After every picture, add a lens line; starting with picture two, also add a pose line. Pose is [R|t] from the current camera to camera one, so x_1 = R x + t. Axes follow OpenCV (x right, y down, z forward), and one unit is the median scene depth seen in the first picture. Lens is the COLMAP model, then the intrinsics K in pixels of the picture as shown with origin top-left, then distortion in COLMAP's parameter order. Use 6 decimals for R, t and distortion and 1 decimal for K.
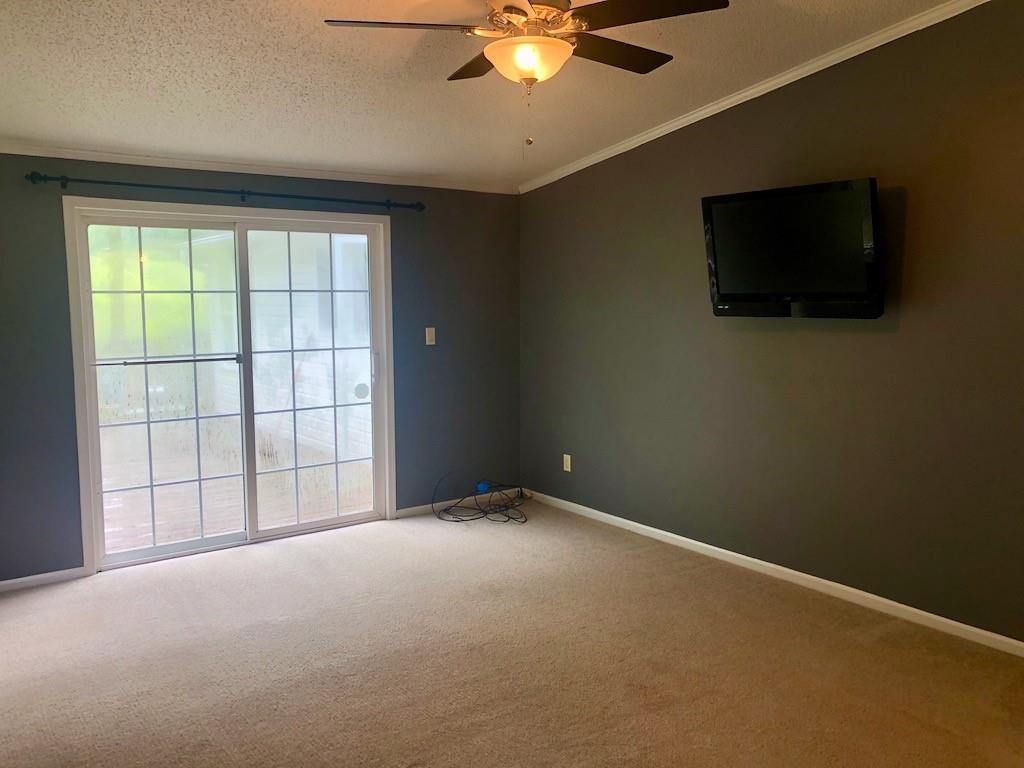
lens RADIAL K [[844.9, 0, 515.3], [0, 844.9, 377.3], [0, 0, 1]] dist [0.029056, 0.002854]
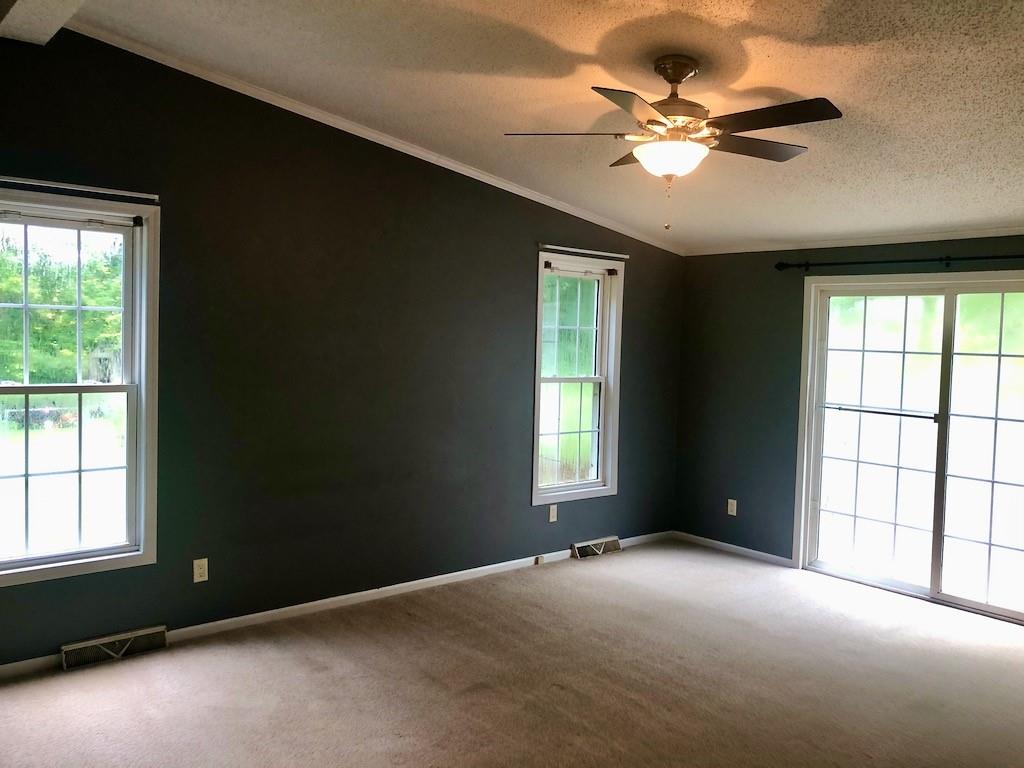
lens RADIAL K [[844.9, 0, 515.3], [0, 844.9, 377.3], [0, 0, 1]] dist [0.029056, 0.002854]
pose [[0.084792, 0.061897, -0.994474, 0.681181], [-0.130277, 0.990190, 0.050523, -0.059202], [0.987845, 0.125273, 0.092024, 0.407220]]
